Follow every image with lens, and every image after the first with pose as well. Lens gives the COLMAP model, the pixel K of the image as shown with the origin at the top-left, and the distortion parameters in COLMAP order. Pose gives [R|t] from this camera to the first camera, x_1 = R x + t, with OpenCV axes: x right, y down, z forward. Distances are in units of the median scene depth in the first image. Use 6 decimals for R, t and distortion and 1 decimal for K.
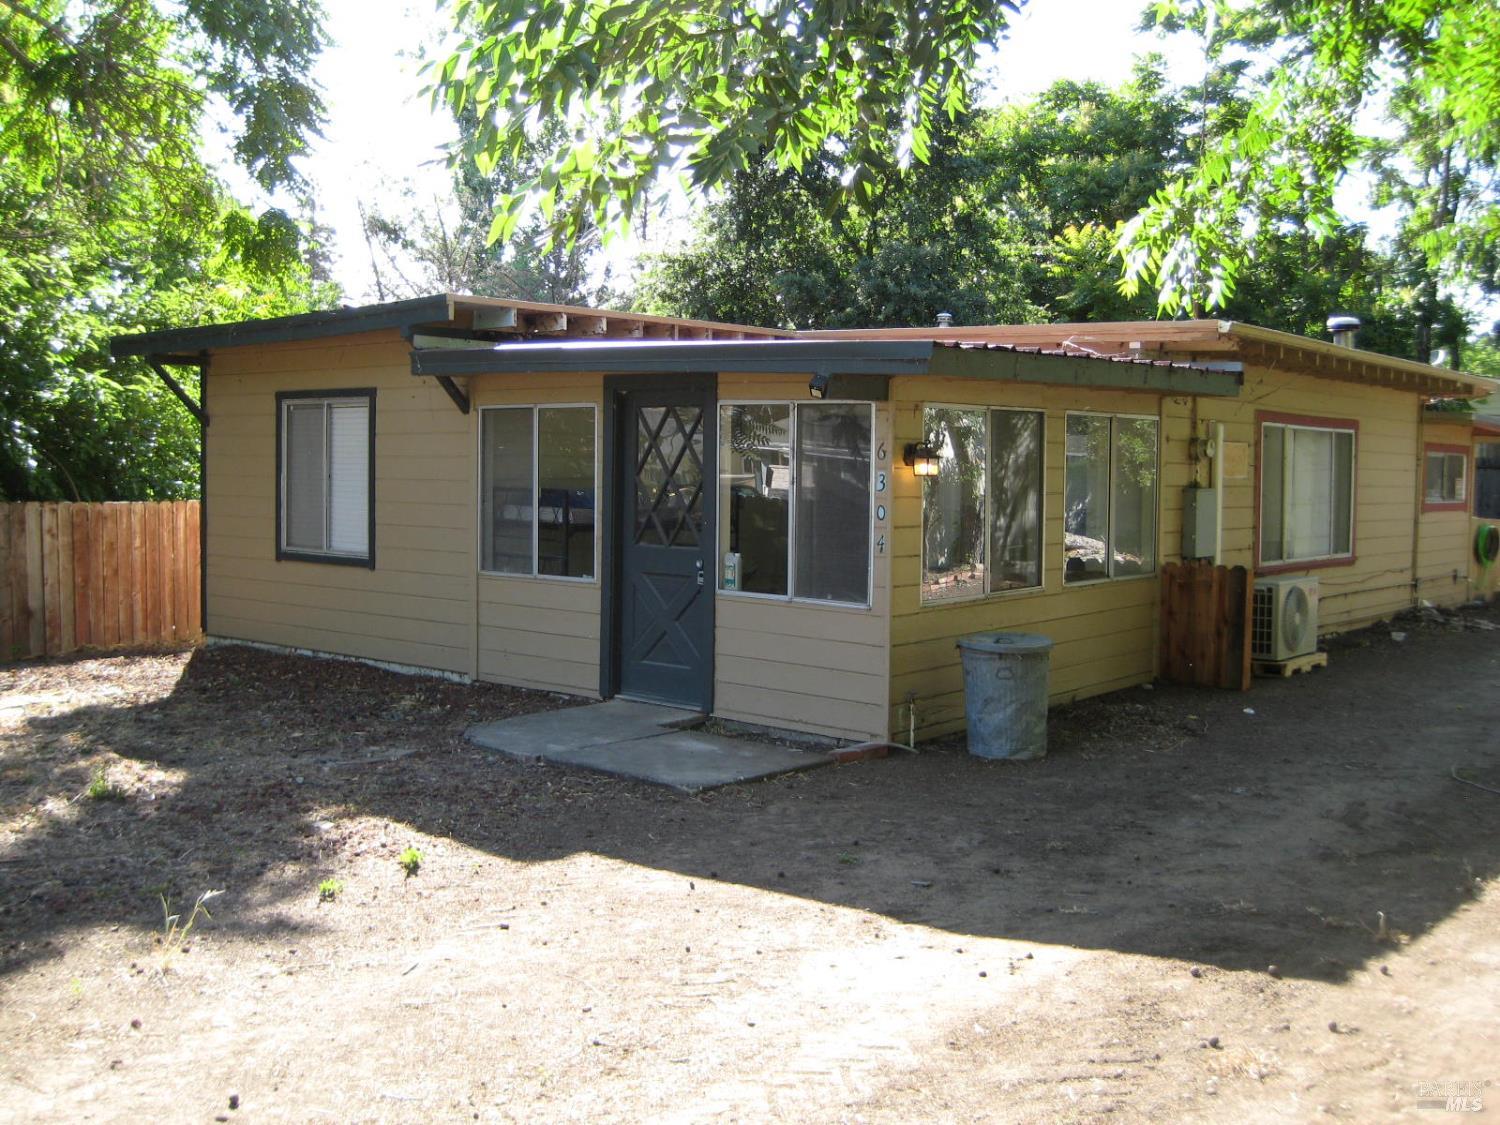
lens RADIAL K [[1563.0, 0, 757.6], [0, 1563.0, 549.8], [0, 0, 1]] dist [-0.164546, 0.229628]
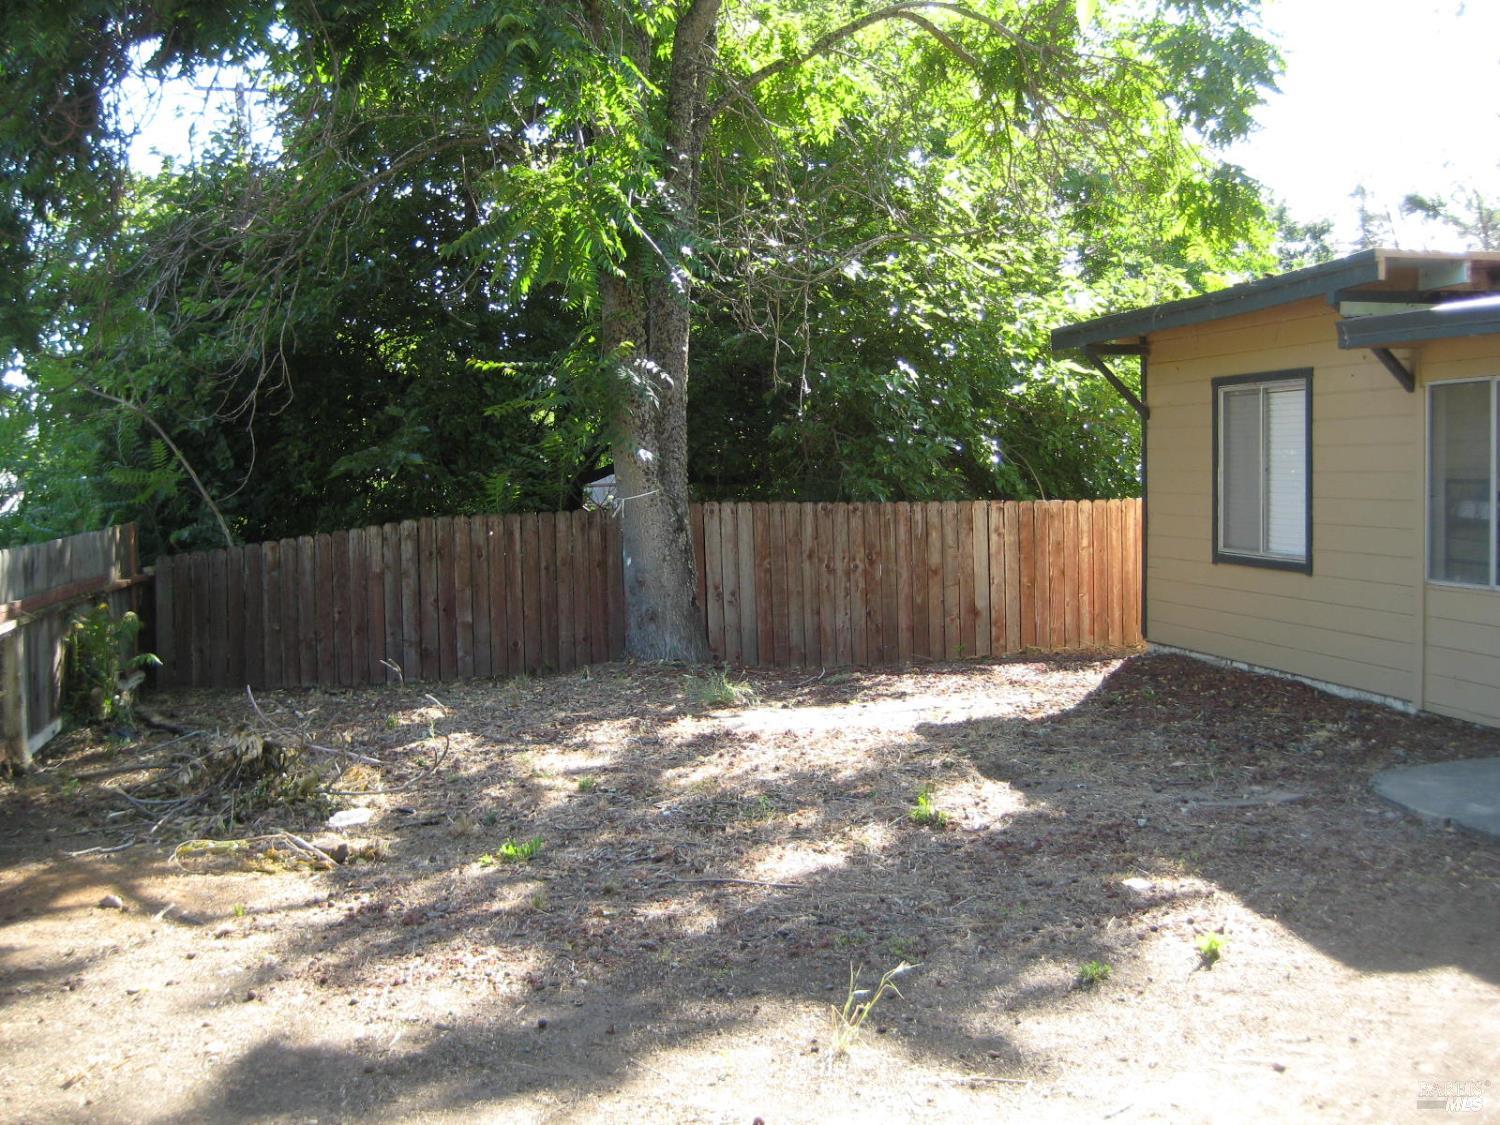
lens RADIAL K [[1563.0, 0, 757.6], [0, 1563.0, 549.8], [0, 0, 1]] dist [-0.164546, 0.229628]
pose [[0.787702, 0.009426, -0.615985, 0.042240], [-0.008926, 0.999953, 0.003888, -0.002452], [0.615992, 0.002435, 0.787748, 0.131164]]
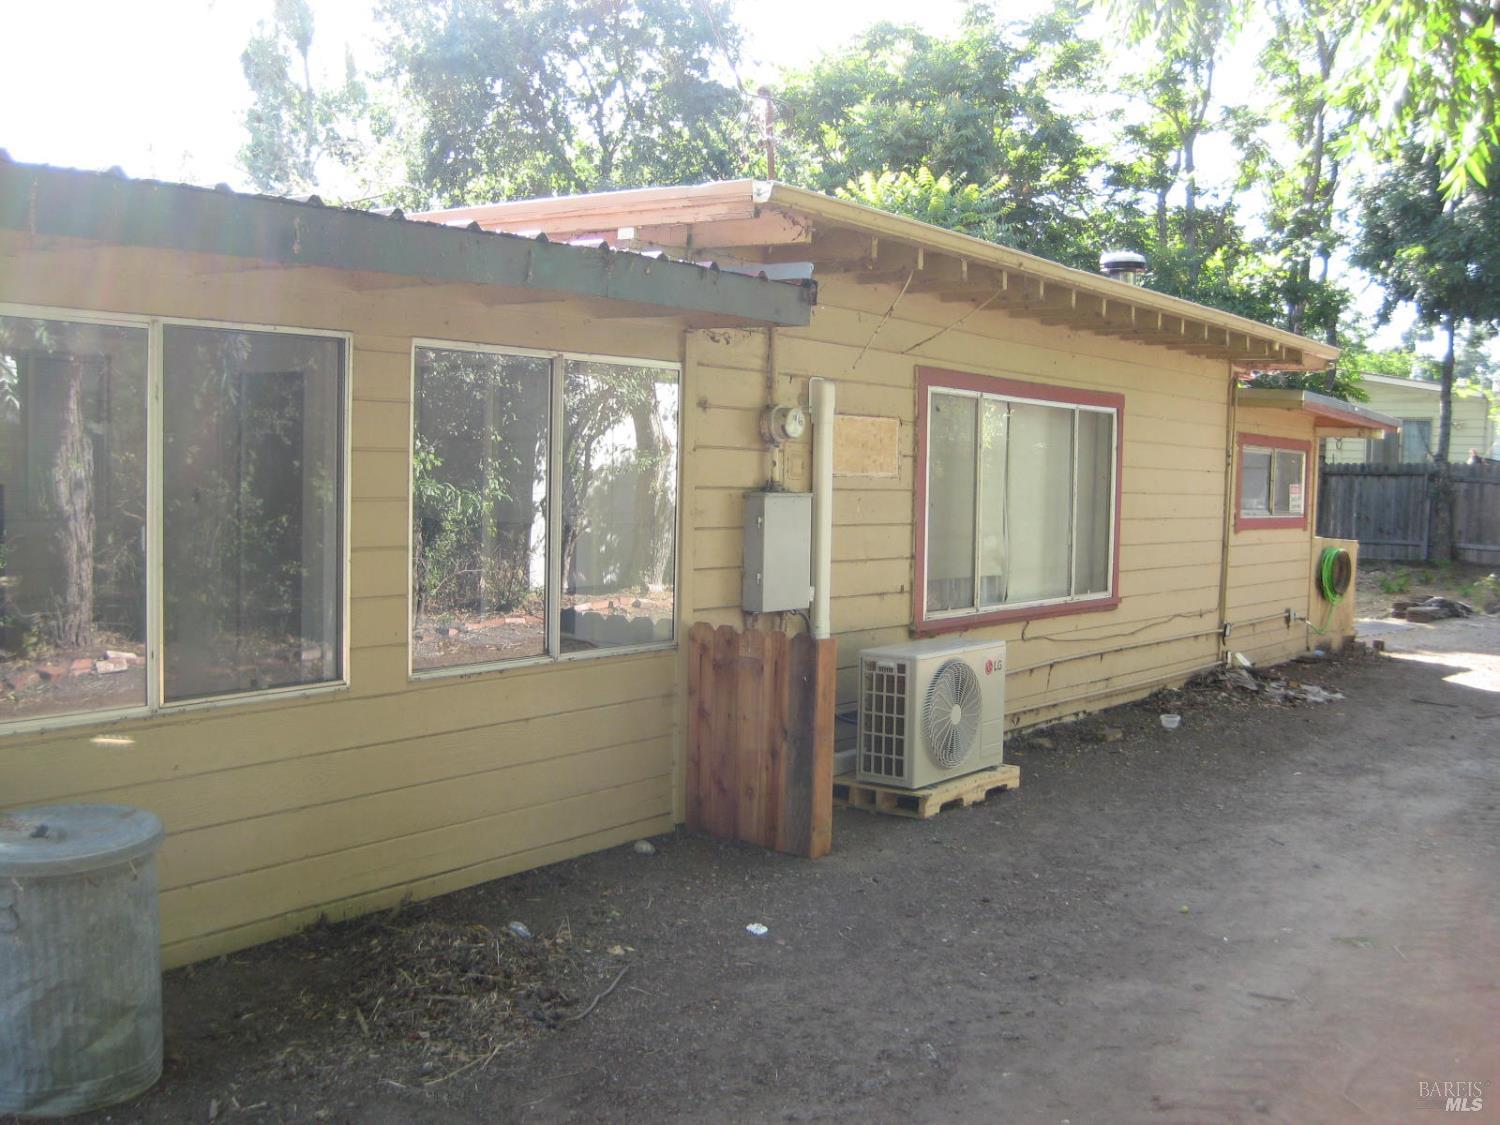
lens RADIAL K [[1563.0, 0, 757.6], [0, 1563.0, 549.8], [0, 0, 1]] dist [-0.164546, 0.229628]
pose [[0.998628, 0.010026, 0.051401, 0.266407], [-0.009908, 0.999948, -0.002554, -0.017759], [-0.051424, 0.002042, 0.998675, 0.444761]]
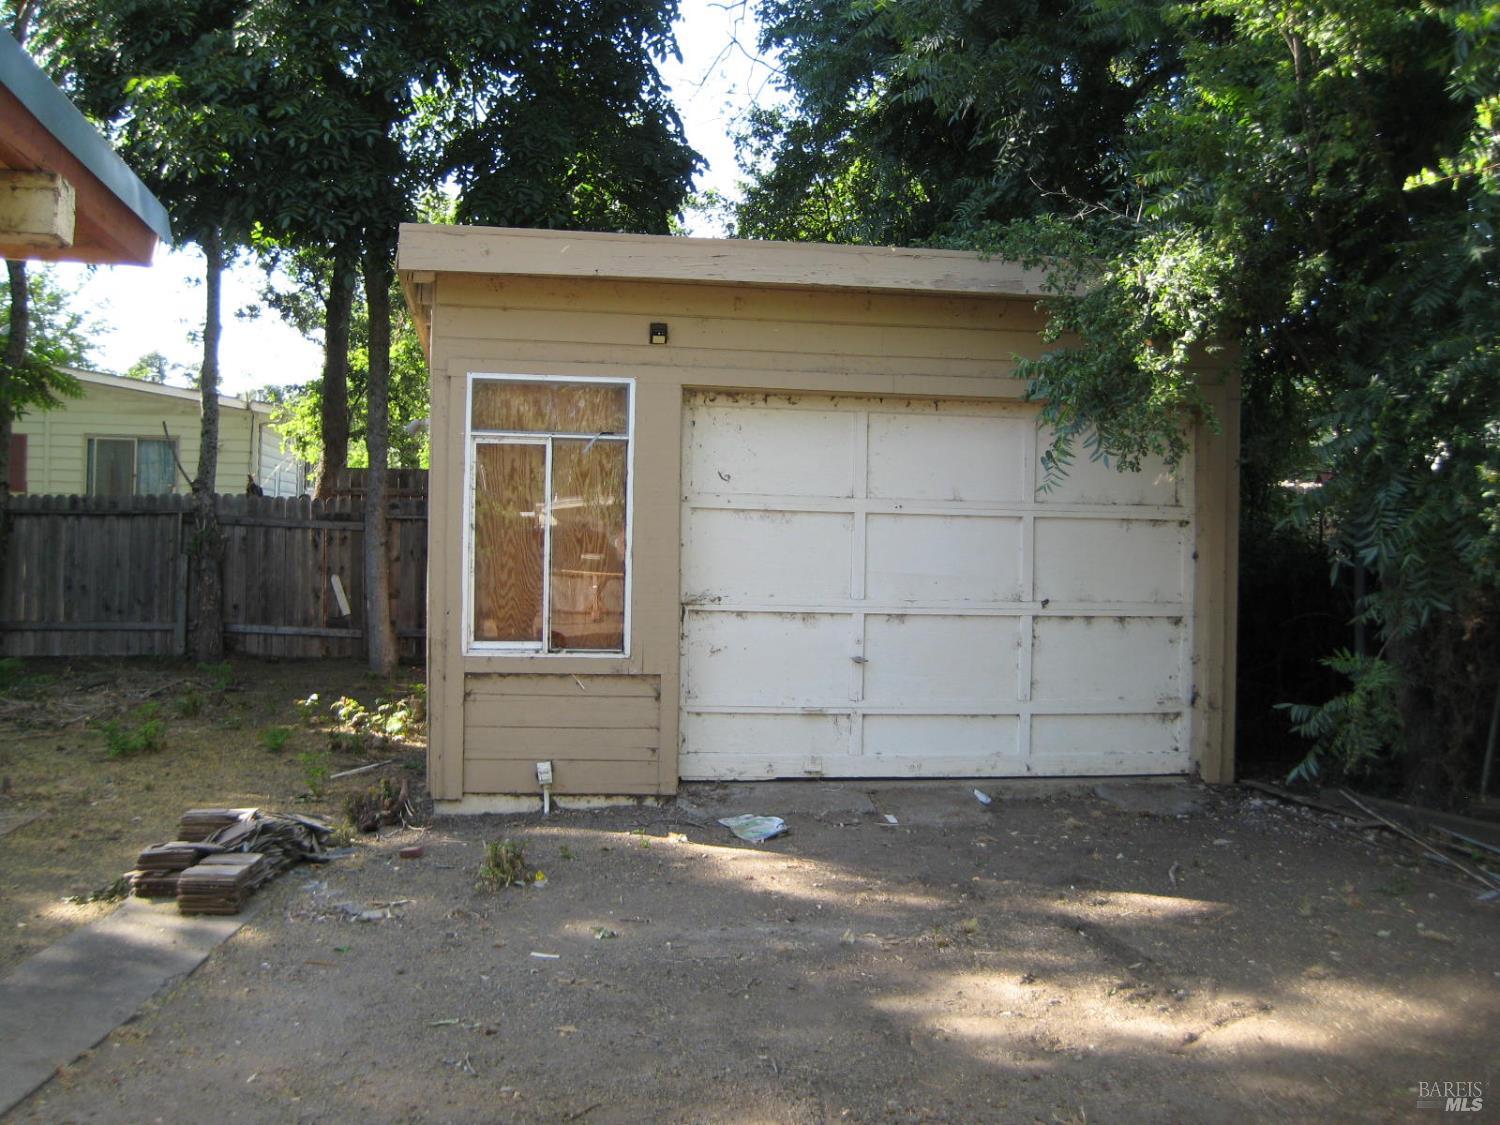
lens RADIAL K [[1594.7, 0, 750.0], [0, 1594.7, 562.5], [0, 0, 1]] dist [-0.274234, 0.620997]
pose [[0.675667, -0.005668, 0.737185, 0.734639], [0.028468, 0.999425, -0.018409, -0.065122], [-0.736657, 0.033424, 0.675440, 1.432486]]
